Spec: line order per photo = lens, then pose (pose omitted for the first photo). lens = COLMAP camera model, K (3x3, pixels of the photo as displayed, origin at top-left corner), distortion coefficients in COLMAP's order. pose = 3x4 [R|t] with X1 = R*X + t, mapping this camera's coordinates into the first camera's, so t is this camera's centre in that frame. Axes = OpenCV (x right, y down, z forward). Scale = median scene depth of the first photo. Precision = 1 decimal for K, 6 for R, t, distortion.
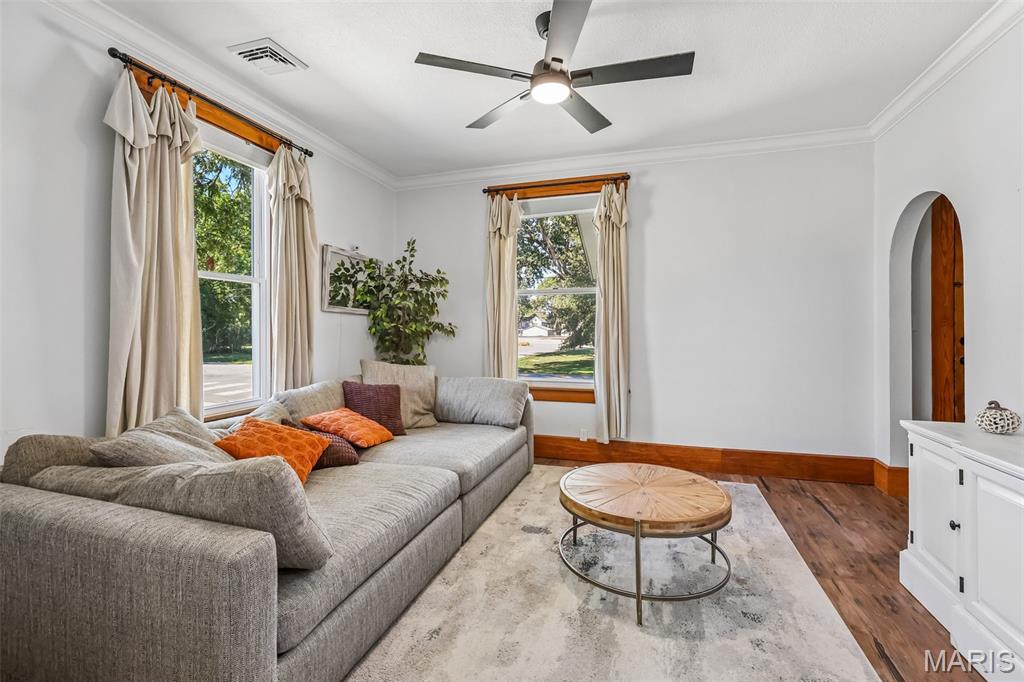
lens RADIAL K [[445.8, 0, 511.6], [0, 445.8, 331.9], [0, 0, 1]] dist [0.001879, 0.000013]
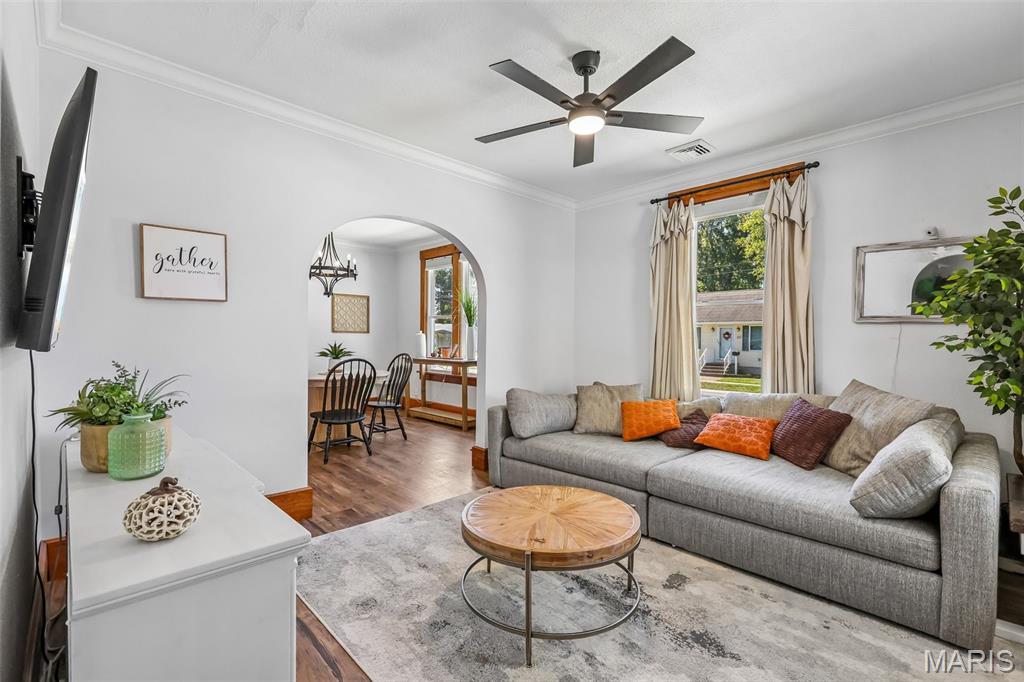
lens RADIAL K [[445.8, 0, 512.0], [0, 445.8, 340.9], [0, 0, 1]] dist [0.001879, 0.000013]
pose [[-0.463415, 0.002395, -0.886138, 1.053303], [-0.008039, 0.999944, 0.006907, -0.012409], [0.886105, 0.010325, -0.463370, 1.246905]]
